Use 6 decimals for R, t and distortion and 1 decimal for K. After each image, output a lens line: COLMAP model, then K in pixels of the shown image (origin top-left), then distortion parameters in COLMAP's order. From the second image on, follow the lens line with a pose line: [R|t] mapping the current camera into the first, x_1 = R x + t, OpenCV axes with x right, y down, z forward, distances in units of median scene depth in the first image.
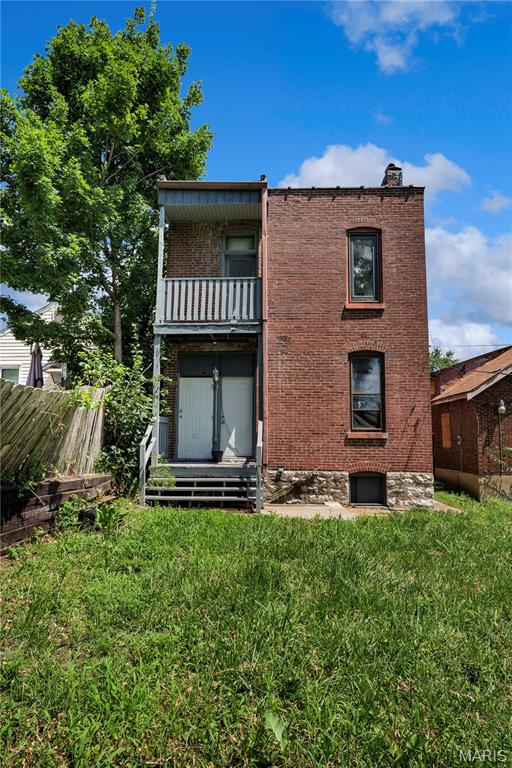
lens RADIAL K [[430.6, 0, 284.7], [0, 430.6, 391.3], [0, 0, 1]] dist [-0.010132, 0.004078]
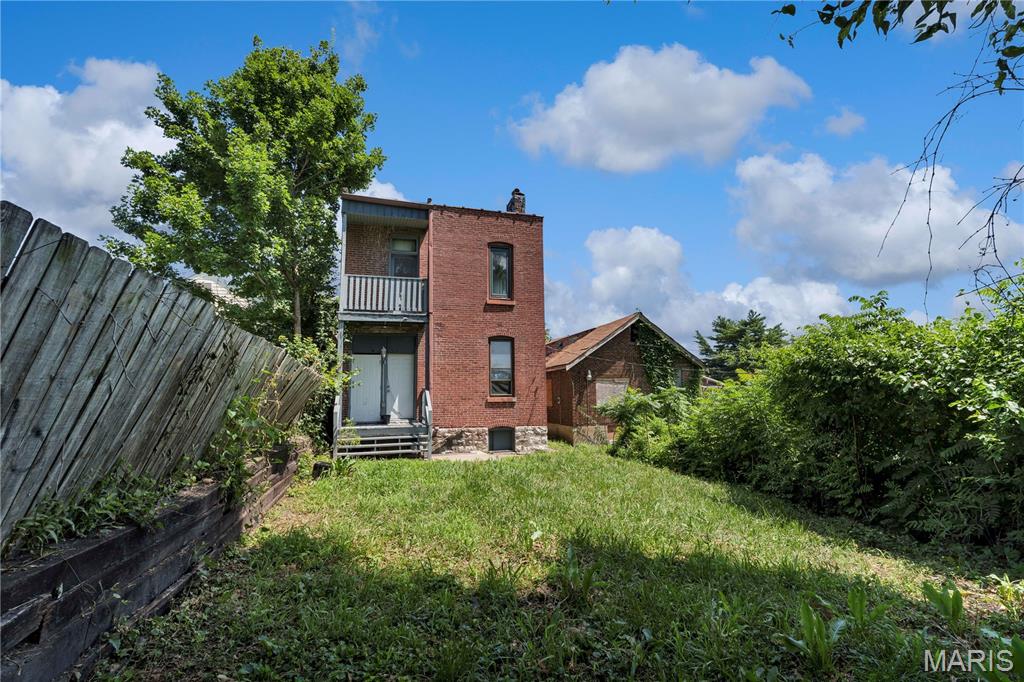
lens RADIAL K [[461.3, 0, 511.4], [0, 461.3, 343.8], [0, 0, 1]] dist [-0.000236, 0.001670]
pose [[0.945880, 0.017924, 0.324021, -0.248361], [-0.016891, 0.999839, -0.006000, -0.063120], [-0.324077, 0.000202, 0.946031, -0.368655]]
